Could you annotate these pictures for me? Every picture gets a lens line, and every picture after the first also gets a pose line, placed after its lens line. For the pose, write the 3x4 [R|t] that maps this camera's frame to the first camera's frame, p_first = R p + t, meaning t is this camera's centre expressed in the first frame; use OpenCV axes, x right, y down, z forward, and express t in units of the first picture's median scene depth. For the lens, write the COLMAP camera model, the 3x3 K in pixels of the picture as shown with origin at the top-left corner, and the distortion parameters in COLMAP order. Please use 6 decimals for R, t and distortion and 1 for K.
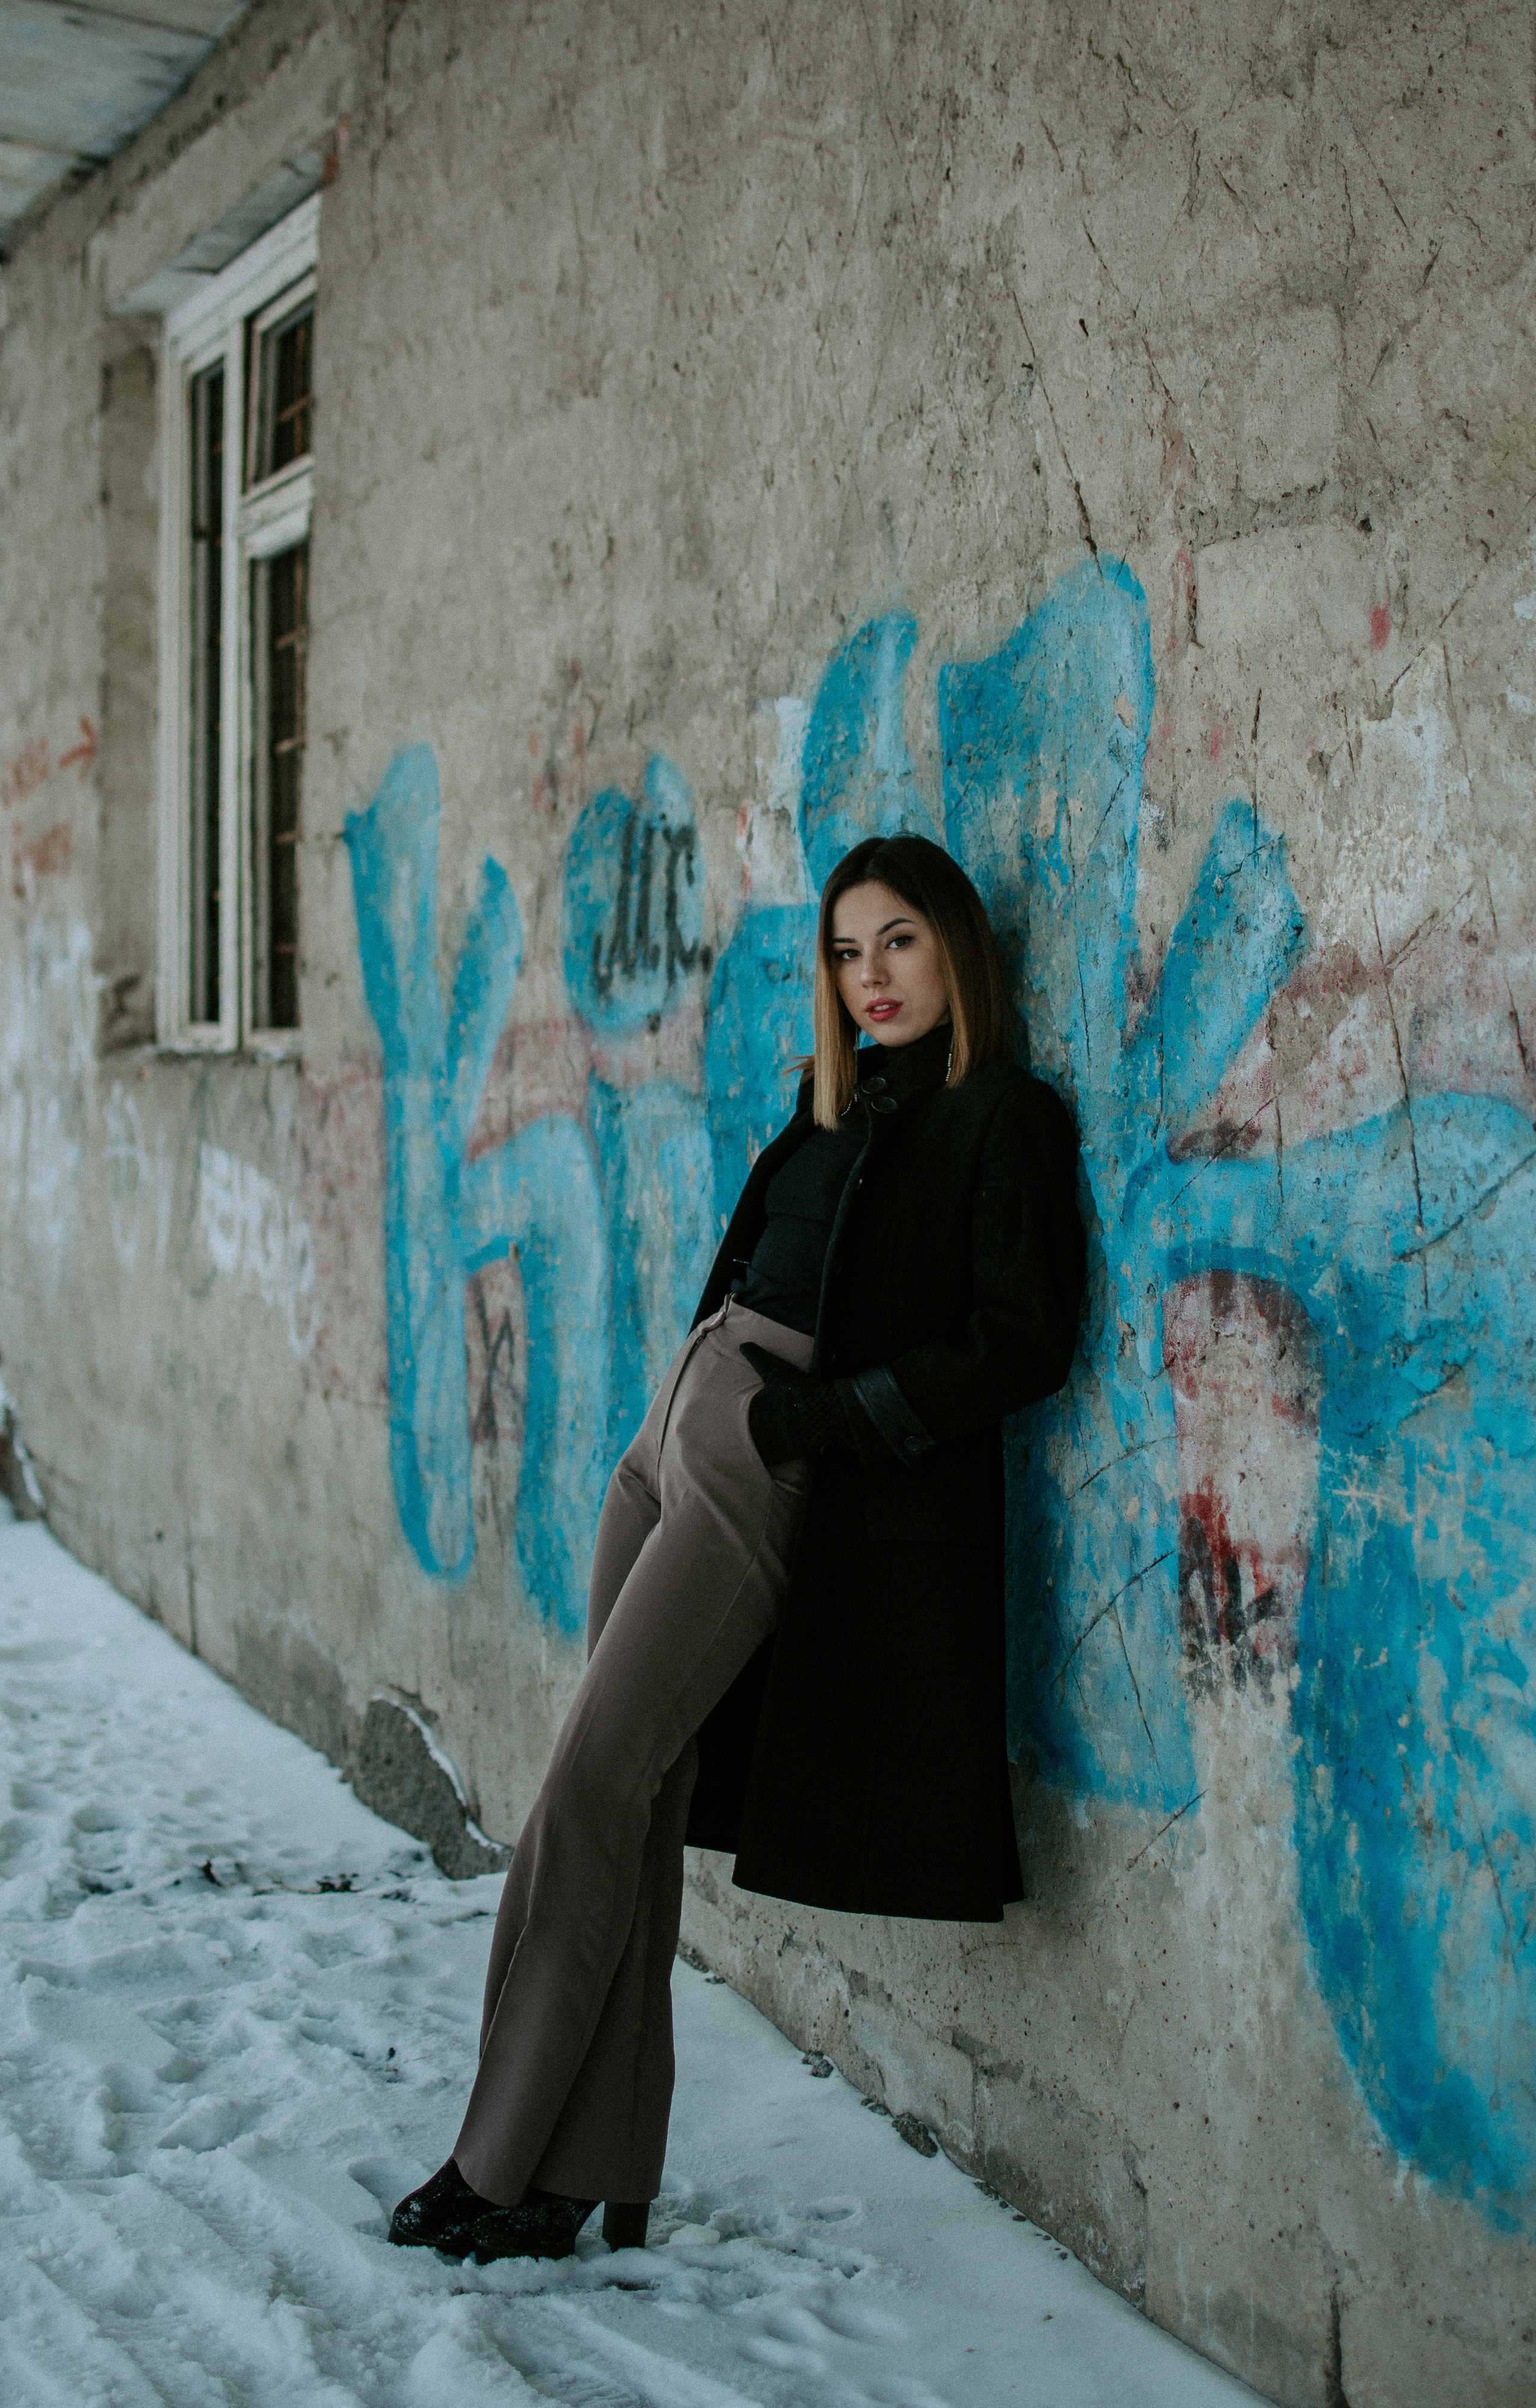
lens RADIAL K [[3645.7, 0, 768.0], [0, 3645.7, 1204.0], [0, 0, 1]] dist [0.971866, 0.000673]
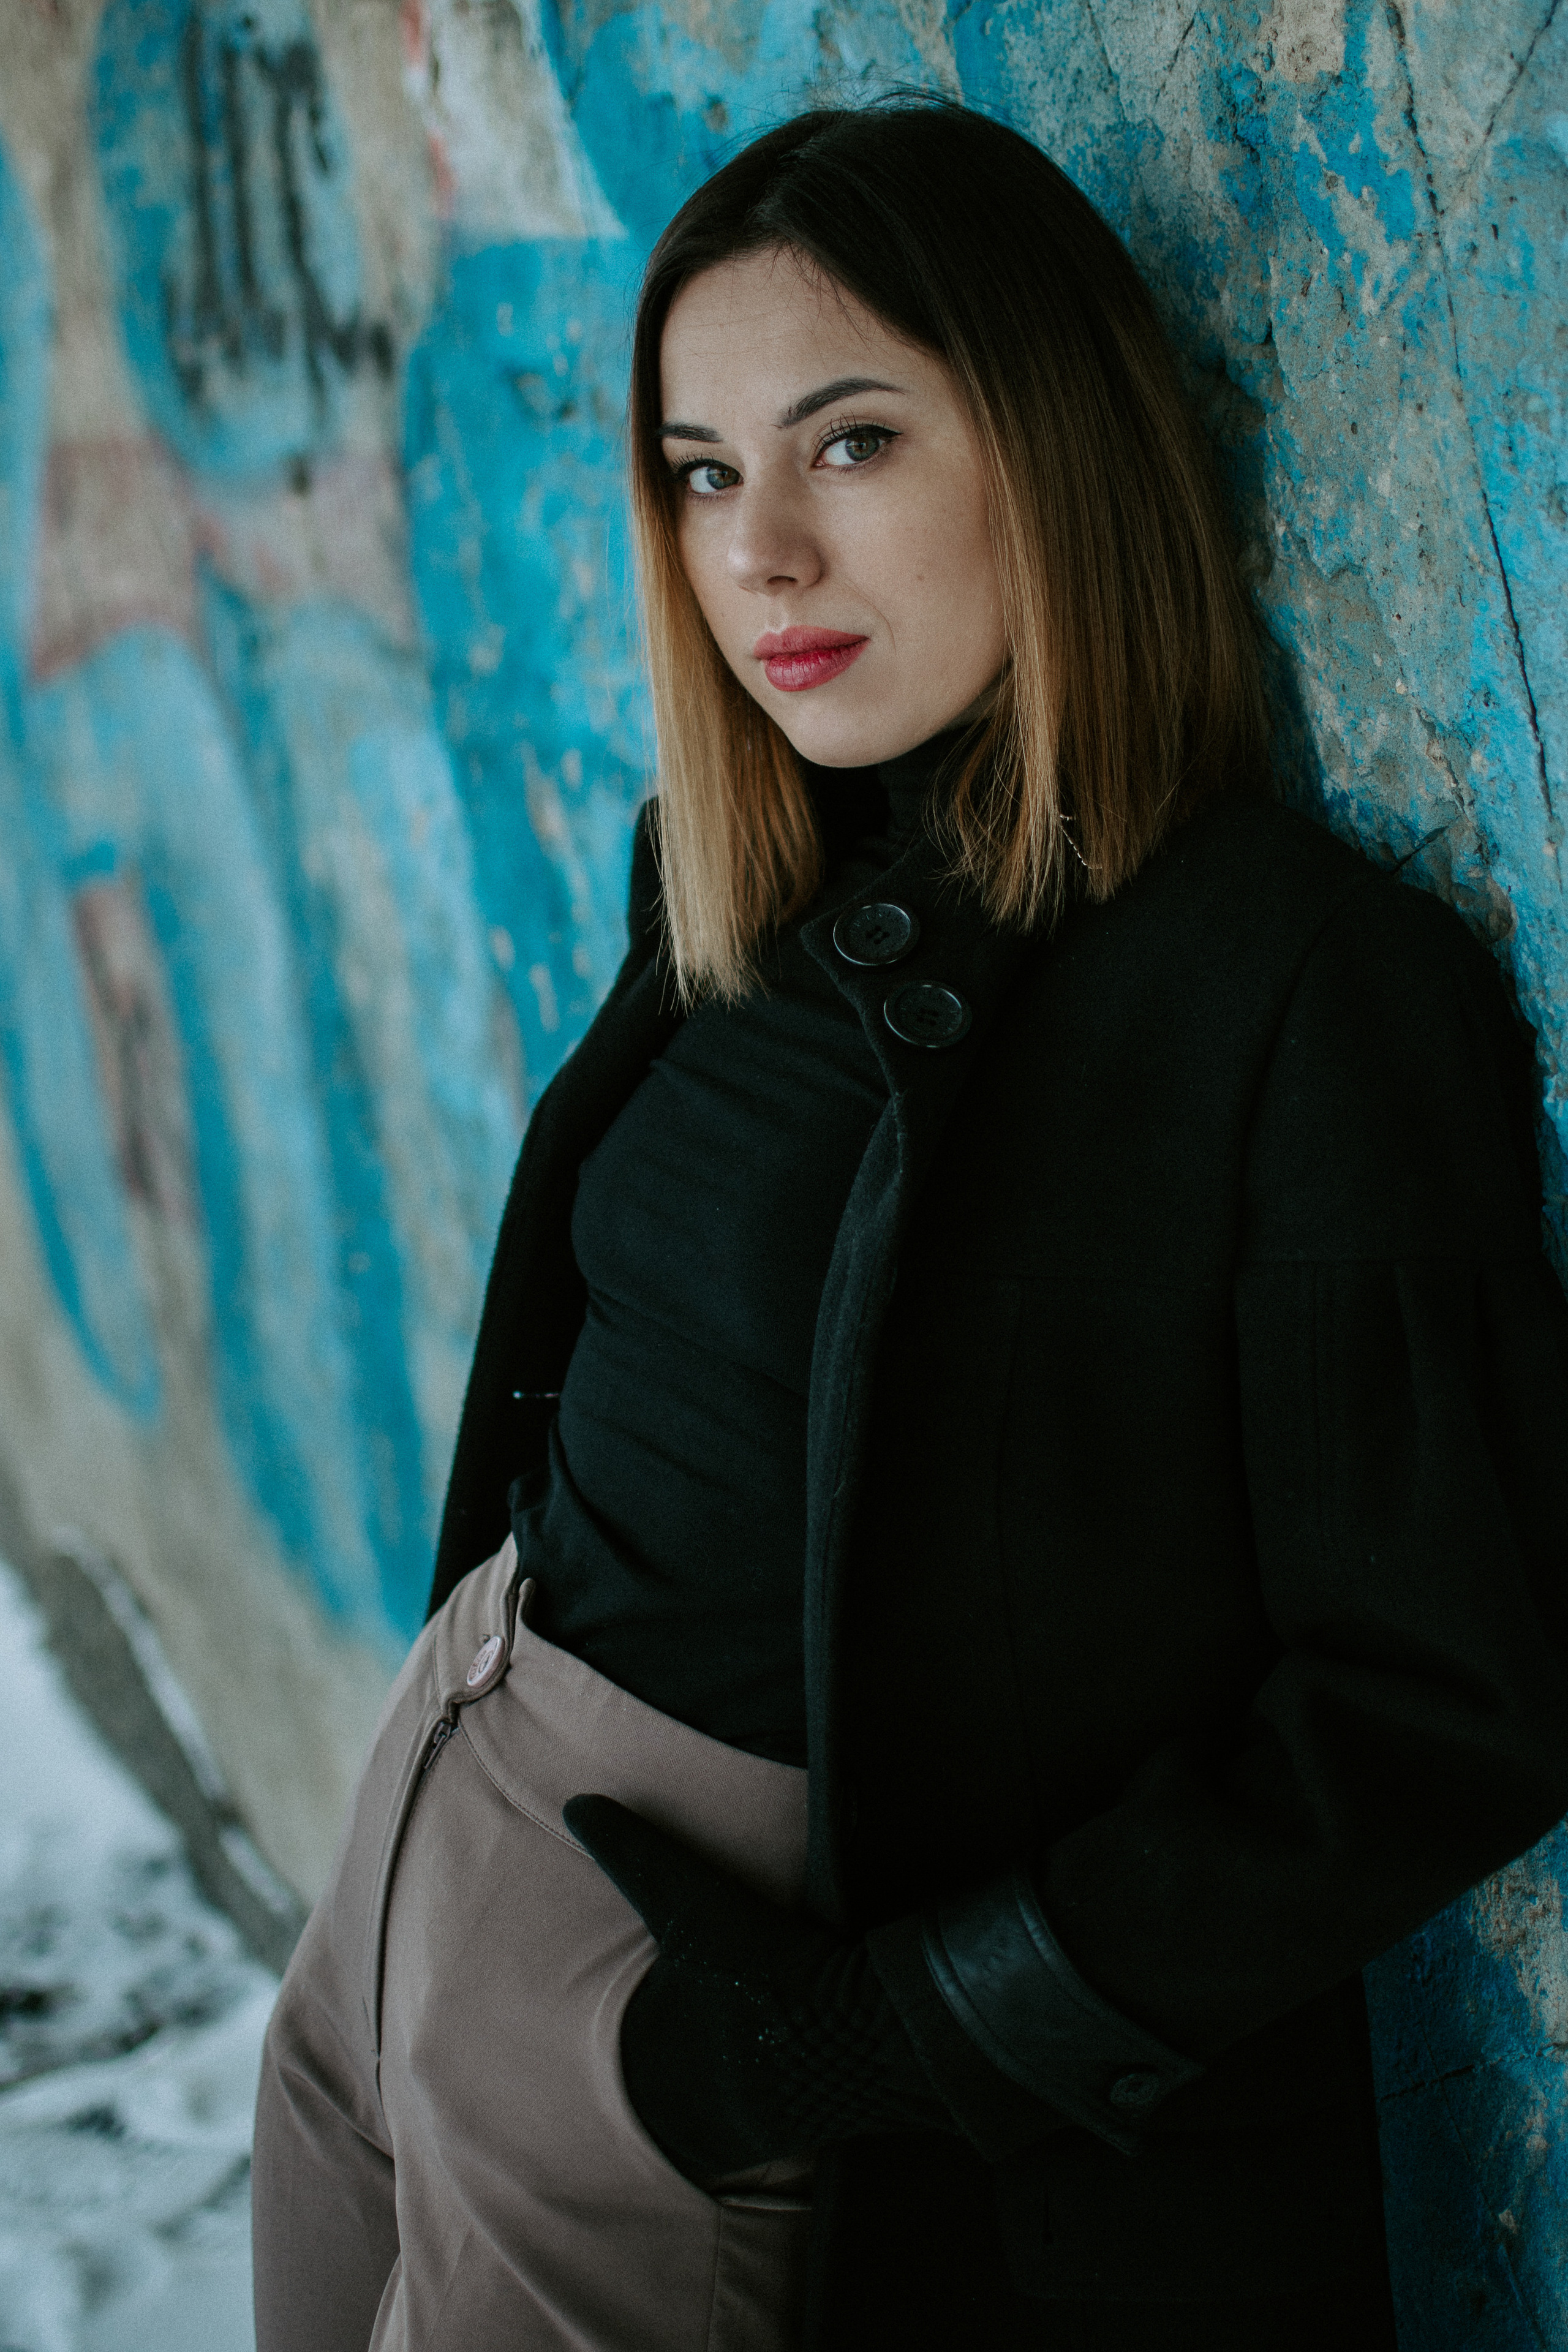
lens RADIAL K [[3480.6, 0, 784.0], [0, 3480.6, 1176.0], [0, 0, 1]] dist [0.007778, -0.082496]
pose [[0.991676, -0.127129, 0.020439, 0.009974], [0.117354, 0.957682, 0.262819, -0.075412], [-0.052986, -0.258232, 0.964629, 0.560738]]
